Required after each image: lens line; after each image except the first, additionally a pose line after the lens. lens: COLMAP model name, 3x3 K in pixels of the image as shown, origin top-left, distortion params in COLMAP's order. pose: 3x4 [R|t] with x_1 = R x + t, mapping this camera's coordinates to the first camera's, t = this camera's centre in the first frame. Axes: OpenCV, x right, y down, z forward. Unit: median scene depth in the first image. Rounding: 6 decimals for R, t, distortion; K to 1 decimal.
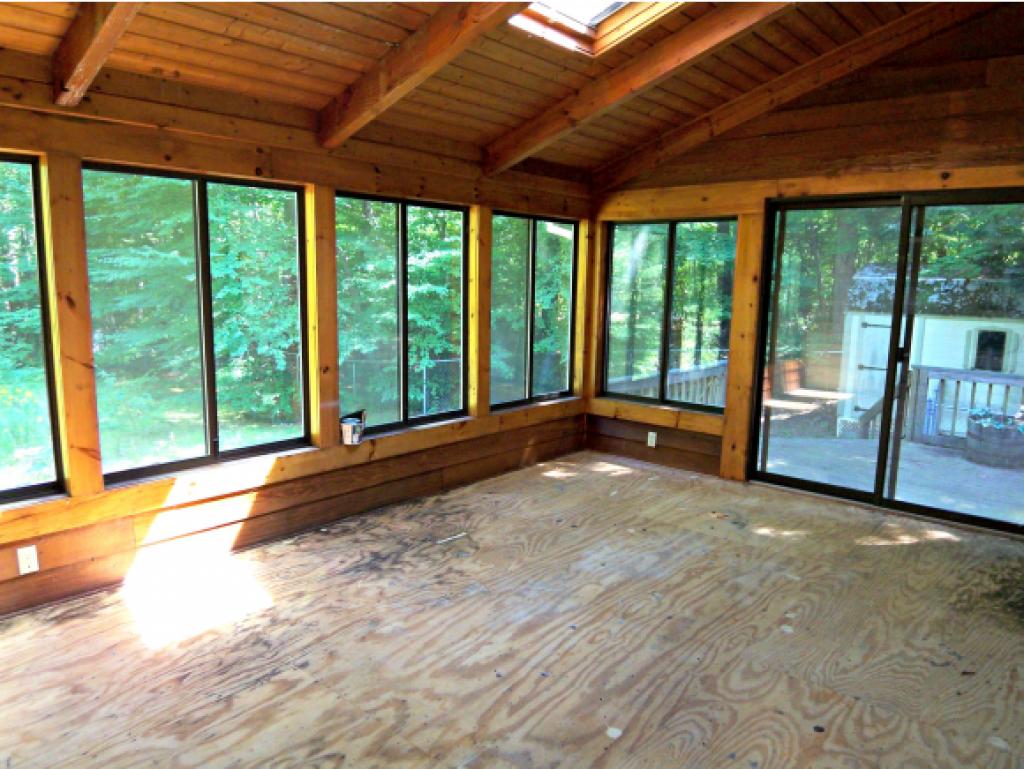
lens RADIAL K [[697.3, 0, 512.7], [0, 697.3, 388.7], [0, 0, 1]] dist [-0.018159, -0.004795]
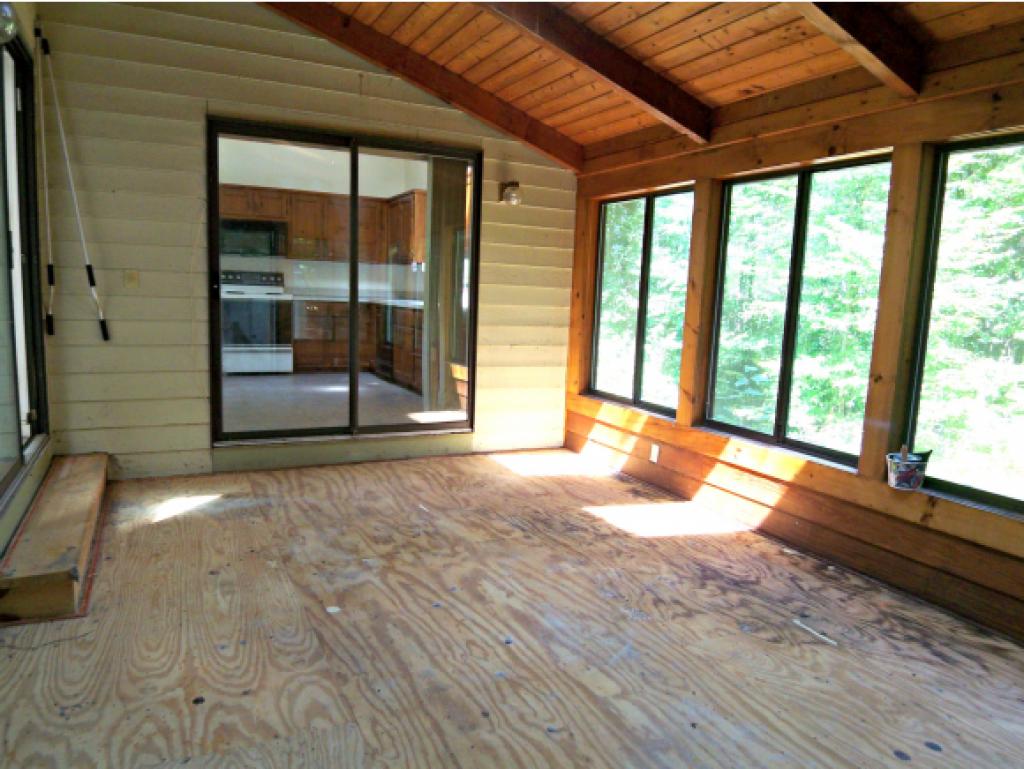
lens RADIAL K [[697.3, 0, 512.7], [0, 697.3, 388.7], [0, 0, 1]] dist [-0.018159, -0.004795]
pose [[-0.366518, 0.097948, -0.925241, 0.786621], [-0.193774, 0.964601, 0.178875, -0.098622], [0.910009, 0.244848, -0.334564, 1.140629]]
